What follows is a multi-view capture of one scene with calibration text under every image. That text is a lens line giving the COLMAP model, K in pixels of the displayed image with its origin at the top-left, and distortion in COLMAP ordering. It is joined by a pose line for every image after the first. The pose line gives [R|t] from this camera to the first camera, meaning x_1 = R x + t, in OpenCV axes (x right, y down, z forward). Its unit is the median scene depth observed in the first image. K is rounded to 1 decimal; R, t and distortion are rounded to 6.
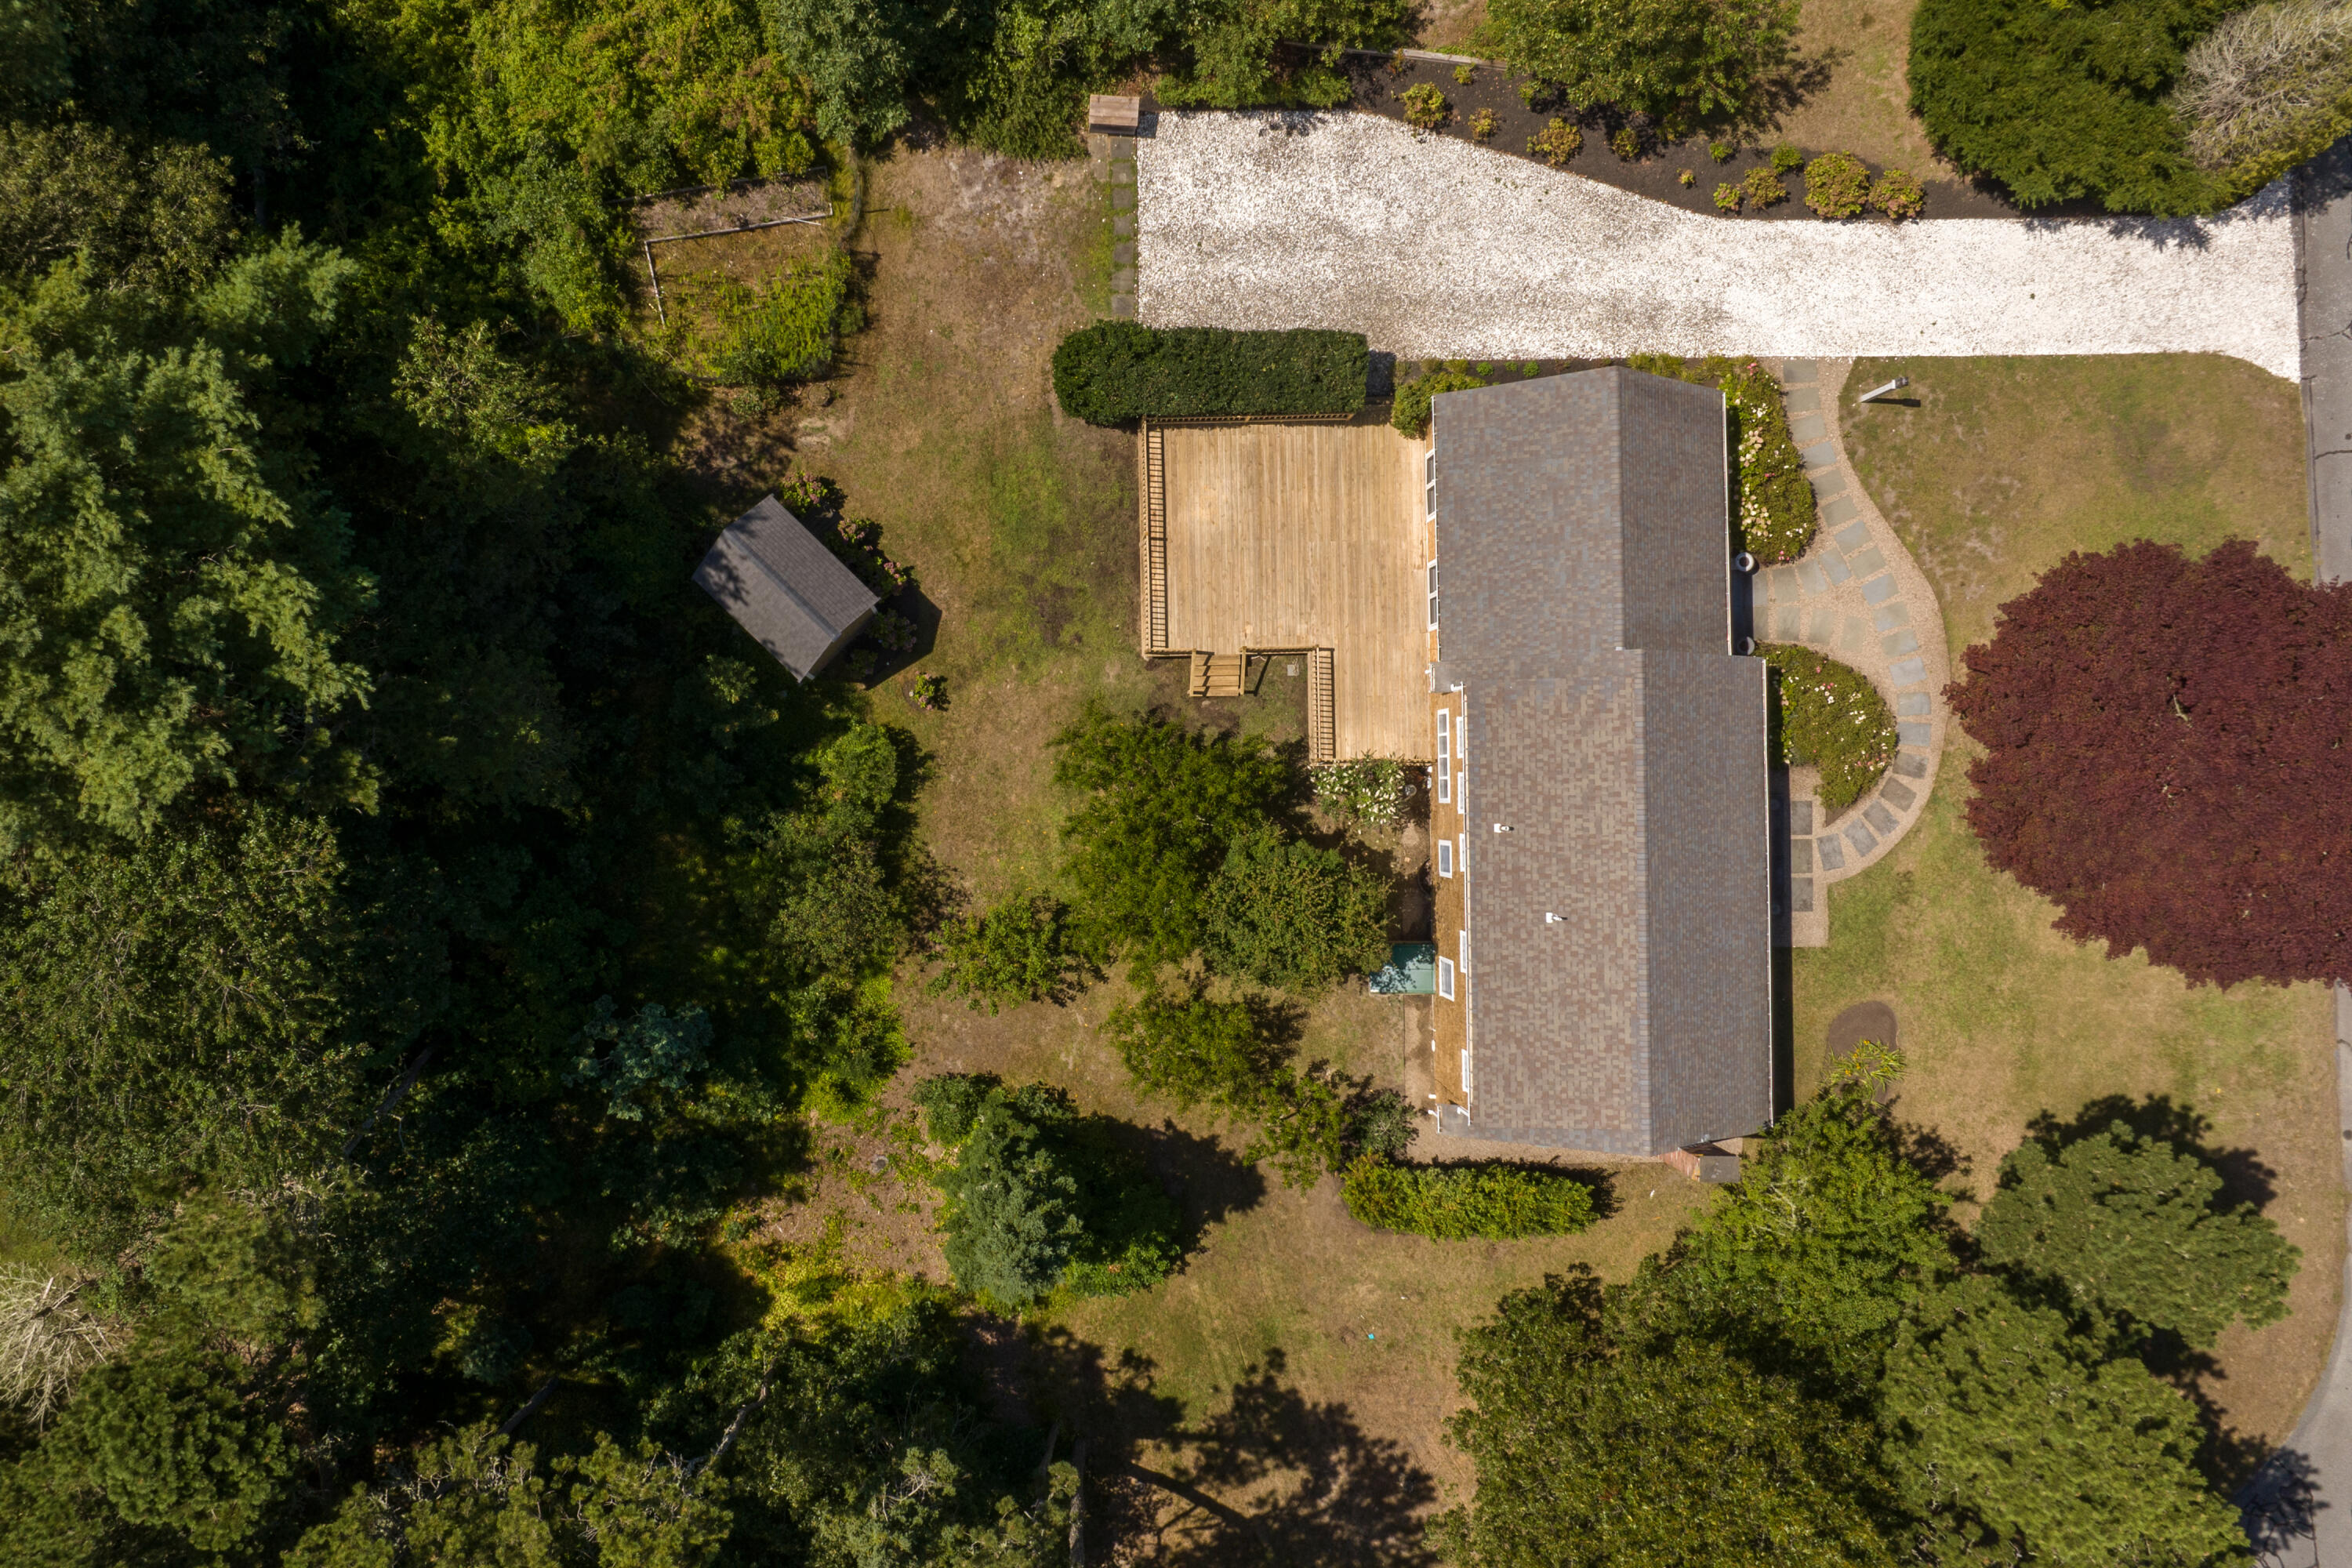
lens RADIAL K [[1926.5, 0, 1176.0], [0, 1926.5, 784.0], [0, 0, 1]] dist [0.008855, -0.066441]
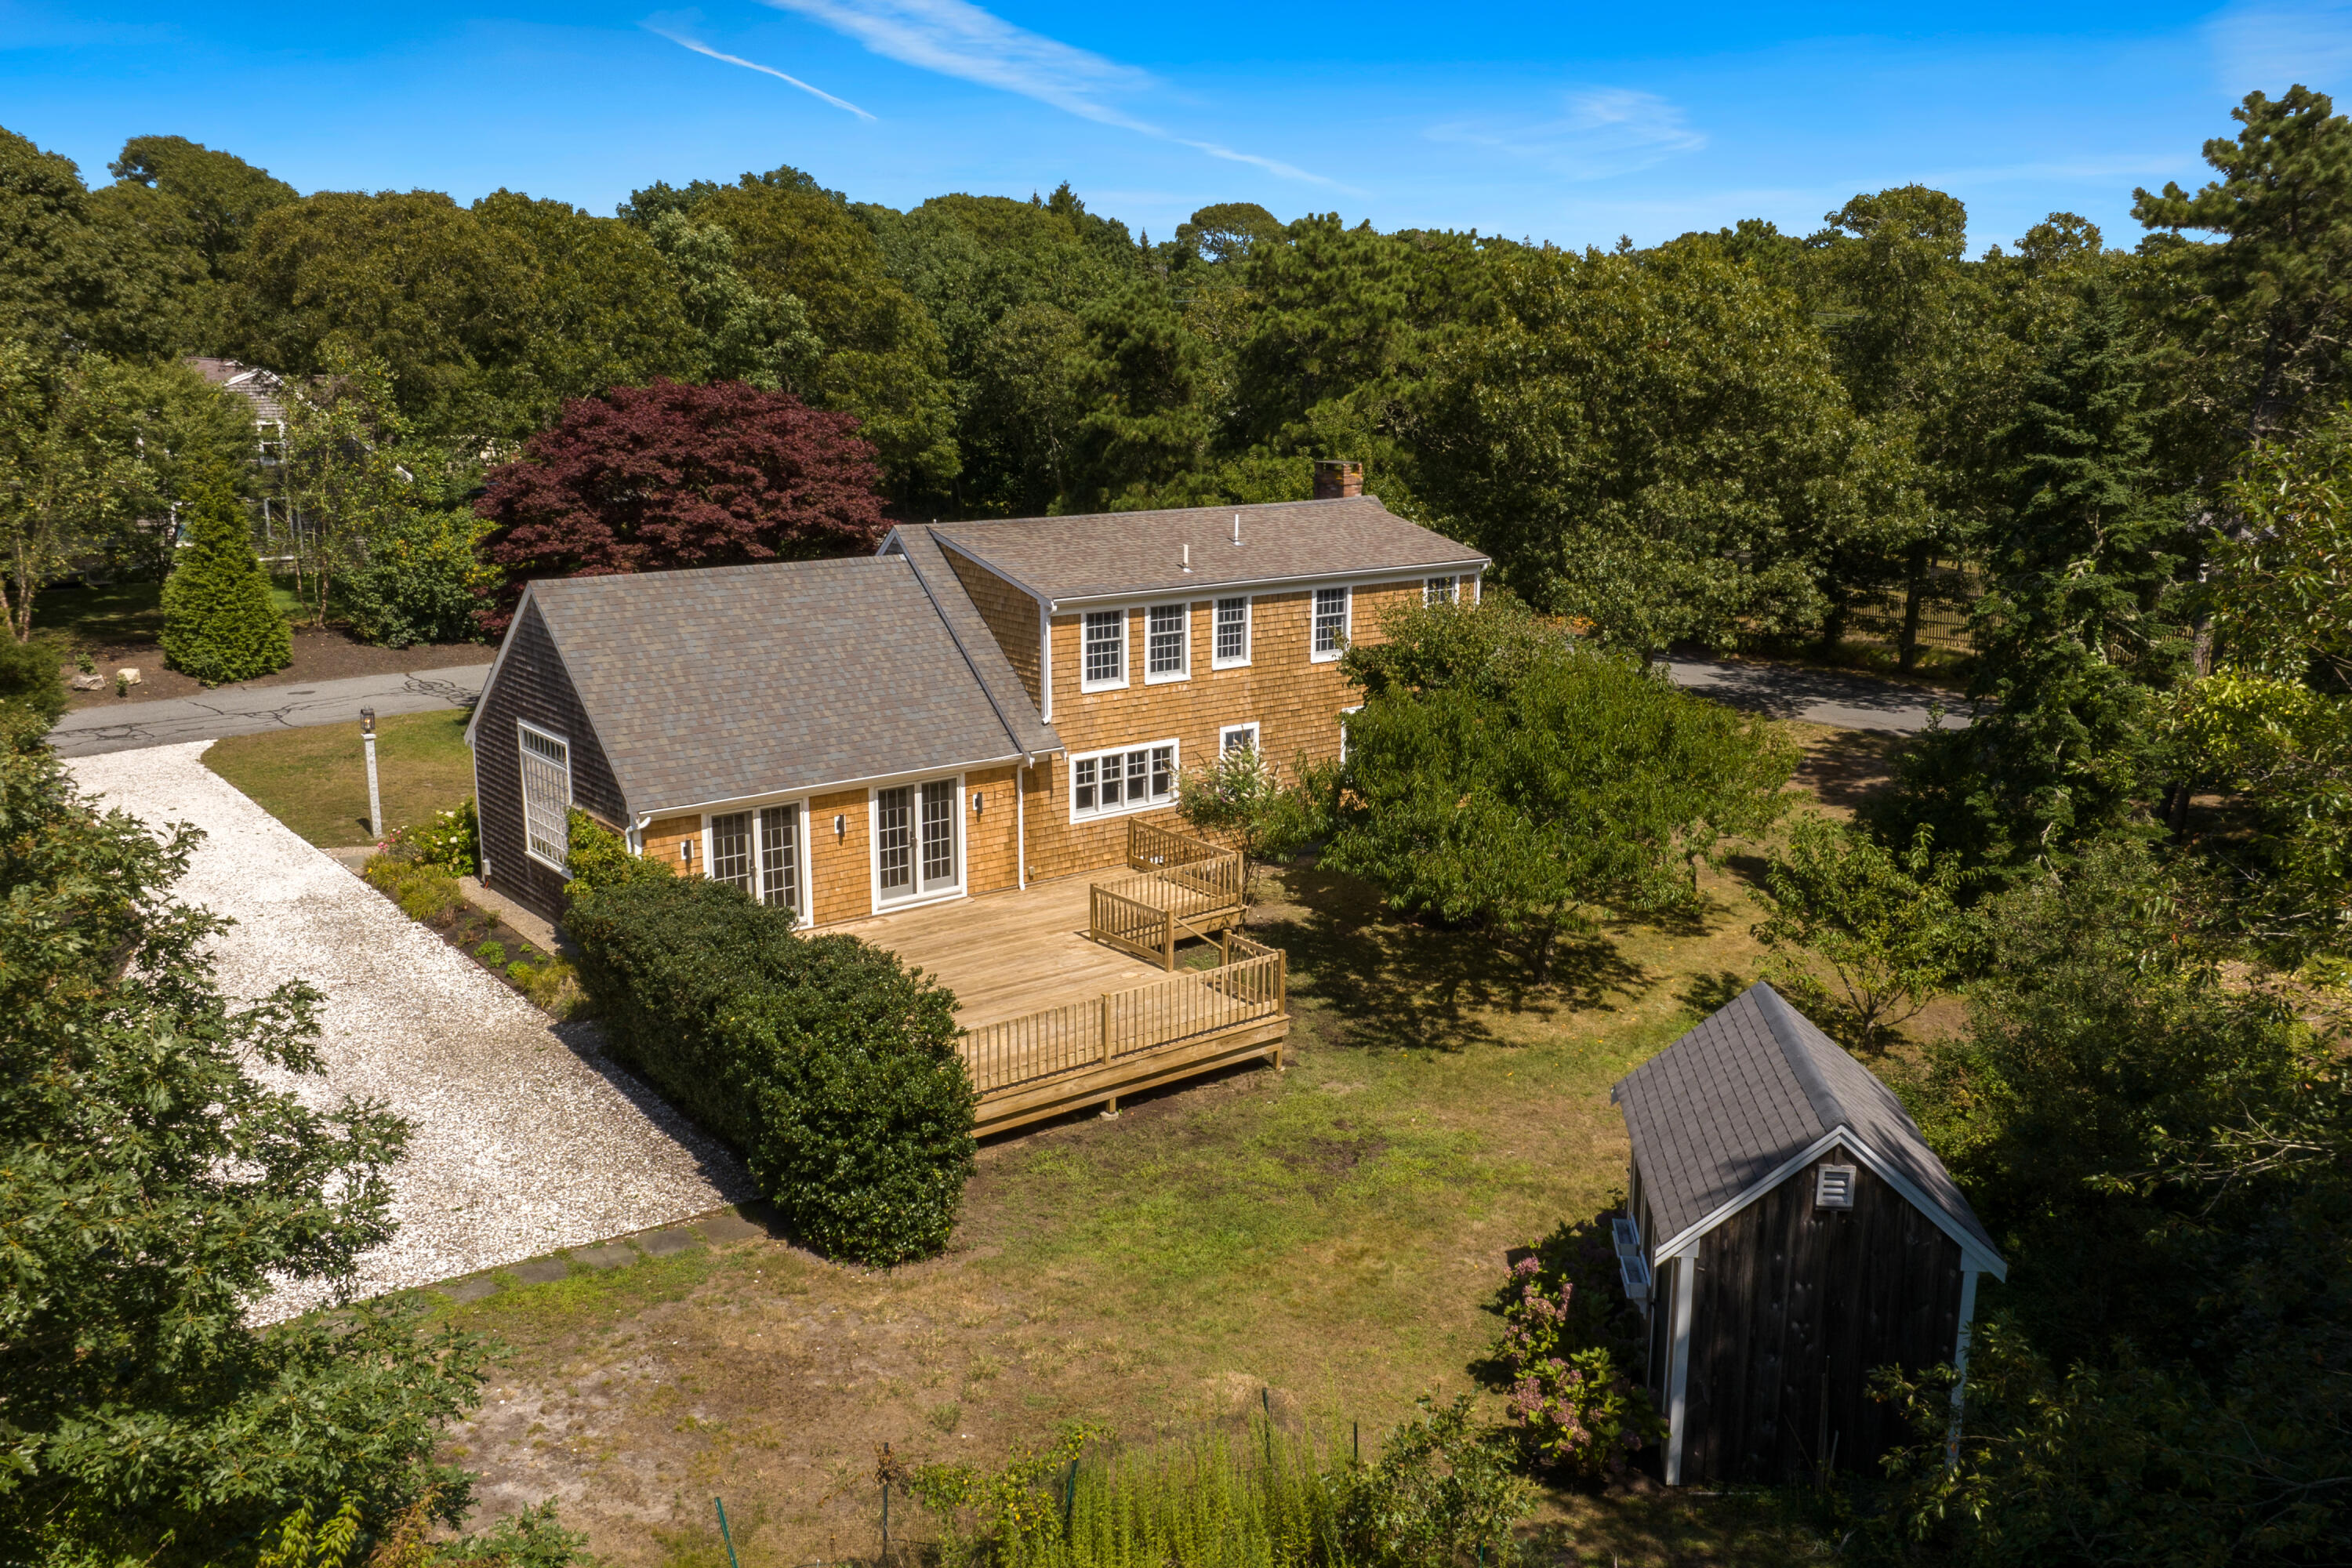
lens RADIAL K [[1956.1, 0, 1176.0], [0, 1956.1, 784.0], [0, 0, 1]] dist [-0.030229, -0.000447]
pose [[-0.610805, -0.182709, 0.770412, -0.396747], [0.791746, -0.131723, 0.596479, -0.398343], [-0.007501, 0.974303, 0.225116, 0.810644]]
